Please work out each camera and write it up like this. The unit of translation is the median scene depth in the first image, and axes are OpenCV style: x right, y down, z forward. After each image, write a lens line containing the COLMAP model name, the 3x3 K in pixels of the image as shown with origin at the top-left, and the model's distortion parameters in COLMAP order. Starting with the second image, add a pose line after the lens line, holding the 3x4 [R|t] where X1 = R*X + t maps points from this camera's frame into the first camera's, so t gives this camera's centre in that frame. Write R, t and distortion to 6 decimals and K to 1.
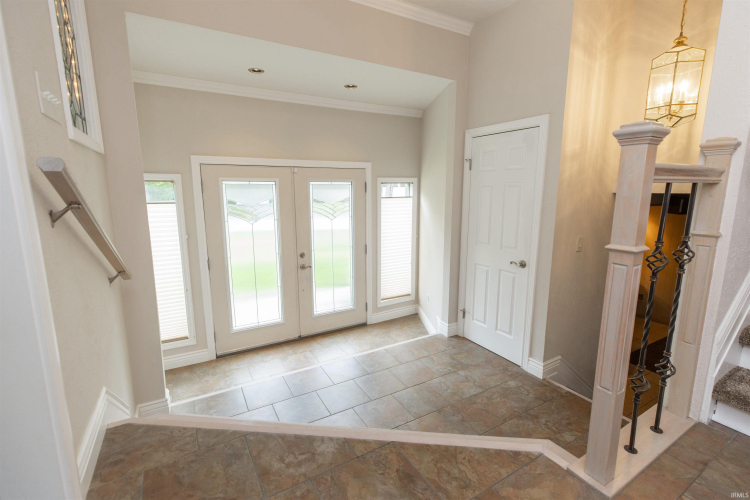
lens RADIAL K [[342.4, 0, 375.0], [0, 342.4, 245.9], [0, 0, 1]] dist [0.003859, 0.000519]
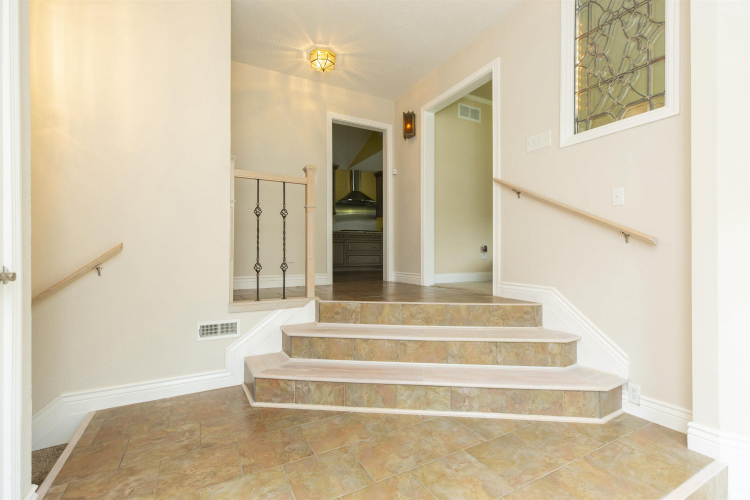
lens RADIAL K [[342.4, 0, 377.5], [0, 342.4, 251.6], [0, 0, 1]] dist [0.003859, 0.000519]
pose [[-0.999118, -0.003308, 0.041867, 0.021010], [0.003729, 0.985970, 0.166881, -0.039339], [-0.041831, 0.166890, -0.985088, 1.534762]]
